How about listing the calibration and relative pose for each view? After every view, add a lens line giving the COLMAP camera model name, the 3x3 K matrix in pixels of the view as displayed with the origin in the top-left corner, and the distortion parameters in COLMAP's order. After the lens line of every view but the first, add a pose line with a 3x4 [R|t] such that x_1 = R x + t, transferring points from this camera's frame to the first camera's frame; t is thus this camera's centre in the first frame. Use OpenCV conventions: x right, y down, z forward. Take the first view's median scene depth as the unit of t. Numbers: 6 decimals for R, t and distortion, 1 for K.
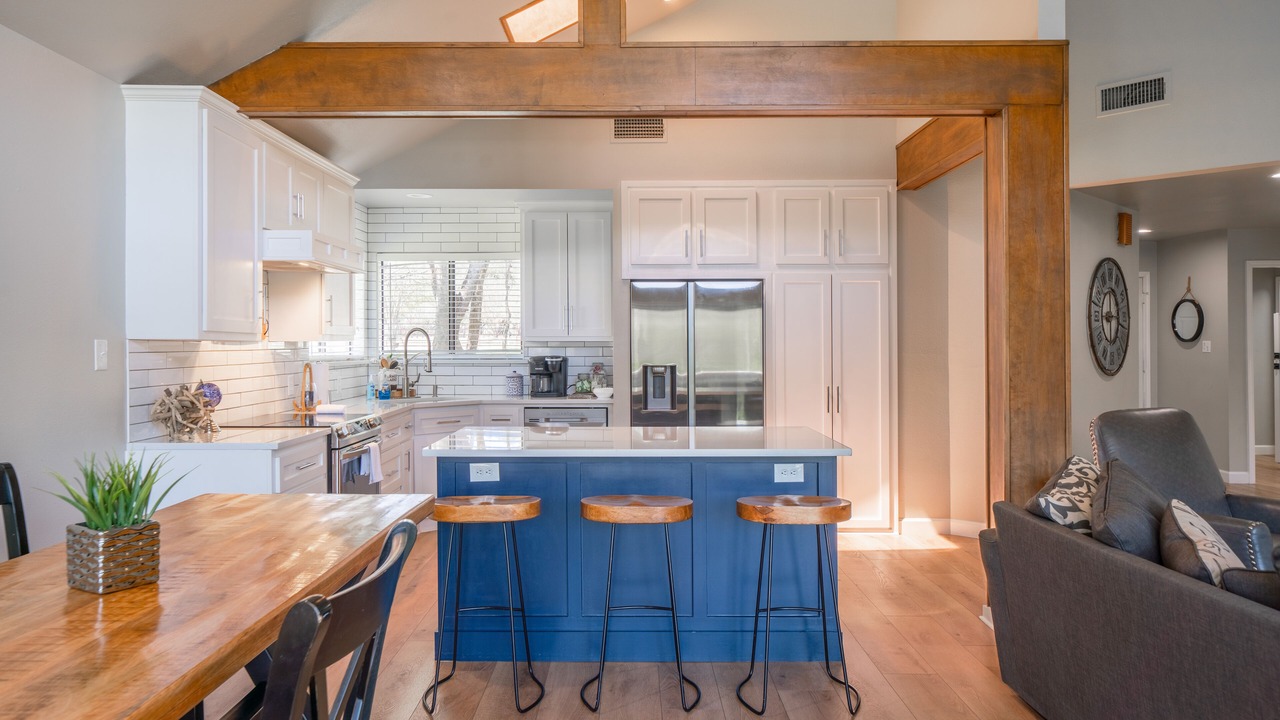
lens RADIAL K [[909.2, 0, 643.2], [0, 909.2, 356.5], [0, 0, 1]] dist [0.007090, -0.004838]
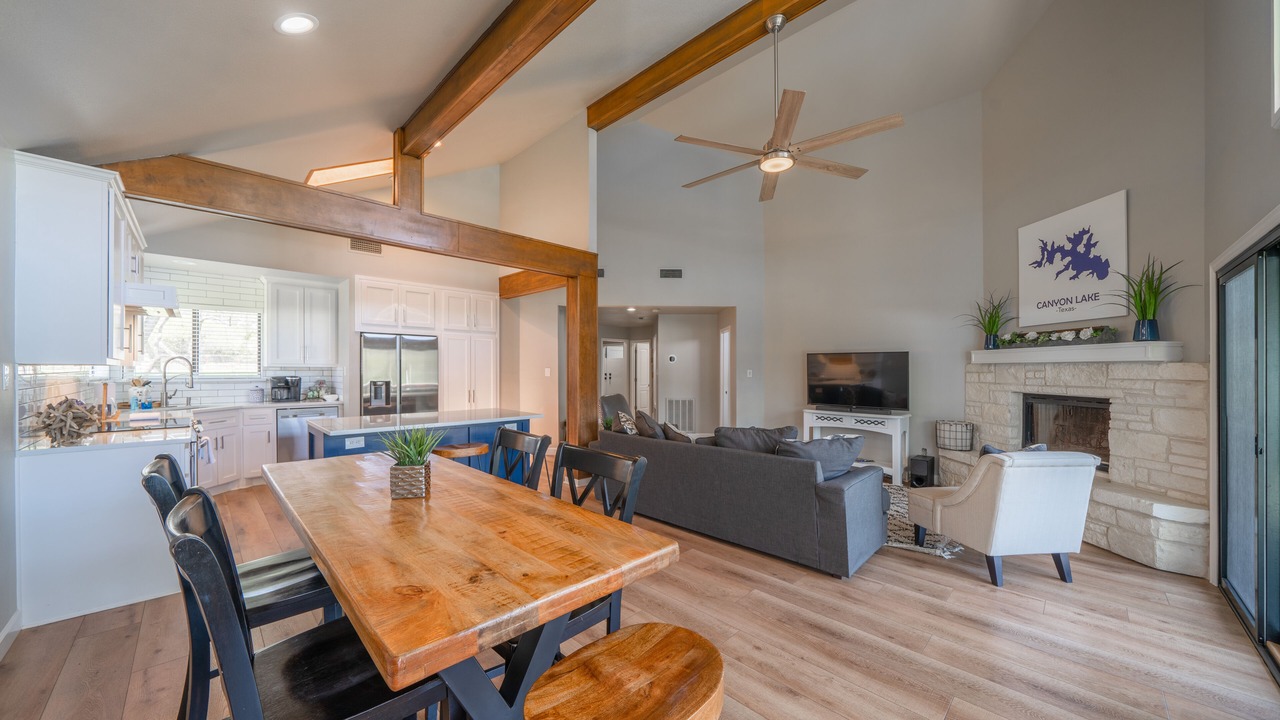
lens RADIAL K [[475.9, 0, 640.7], [0, 475.9, 369.4], [0, 0, 1]] dist [-0.003457, -0.000311]
pose [[0.680919, 0.004722, 0.732343, -0.312831], [0.005113, 0.999924, -0.011202, 0.000317], [-0.732341, 0.011372, 0.680843, -0.012440]]
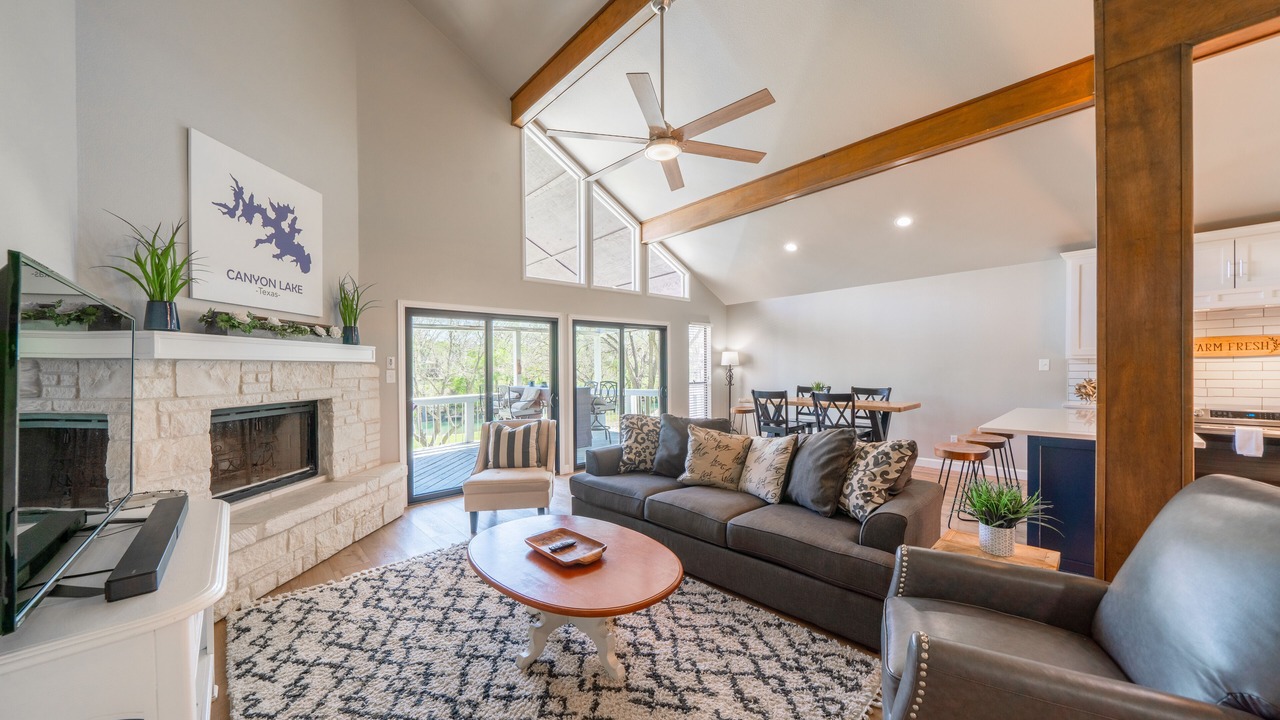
lens RADIAL K [[434.5, 0, 643.7], [0, 434.5, 366.9], [0, 0, 1]] dist [-0.004865, 0.000242]
pose [[-0.718148, 0.012068, -0.695786, 0.629678], [0.006224, 0.999921, 0.010919, -0.010269], [0.695862, 0.003510, -0.718167, 0.636791]]
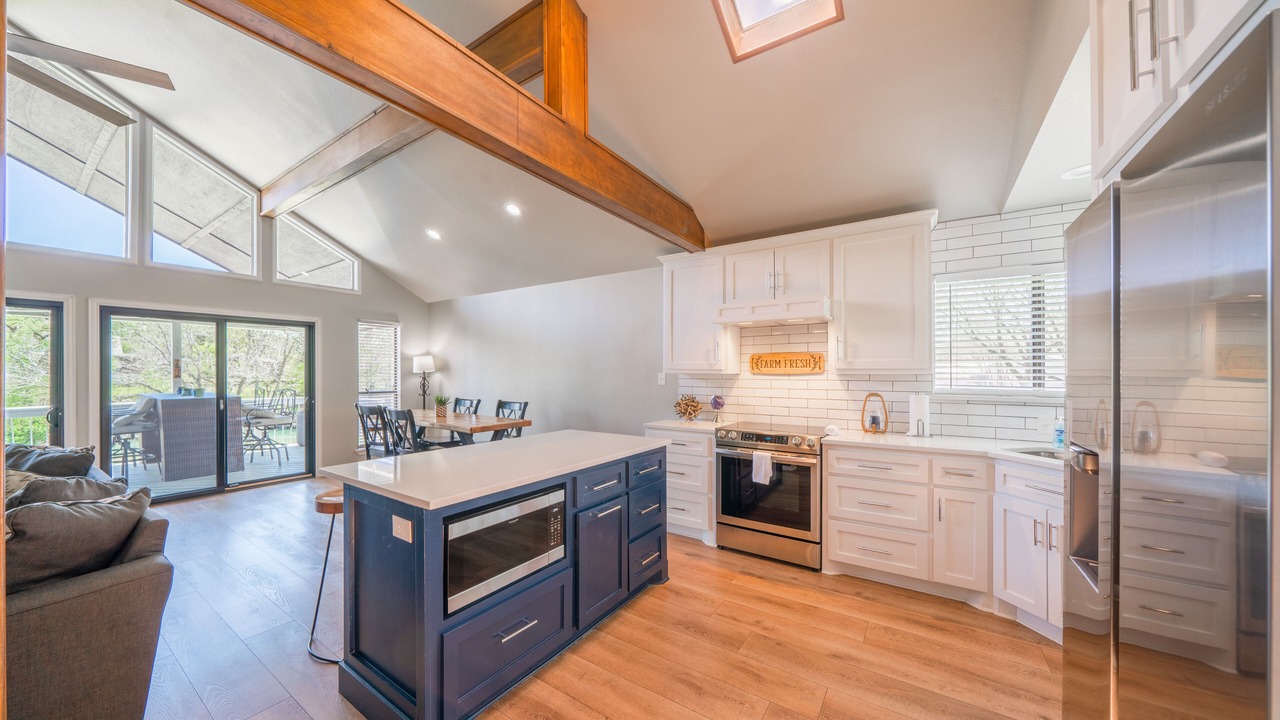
lens RADIAL K [[434.6, 0, 637.4], [0, 434.6, 368.4], [0, 0, 1]] dist [0.002019, -0.000174]
pose [[-0.545685, -0.008243, -0.837950, 0.234933], [-0.015164, 0.999885, 0.000039, -0.017056], [0.837853, 0.012728, -0.545747, 0.908210]]
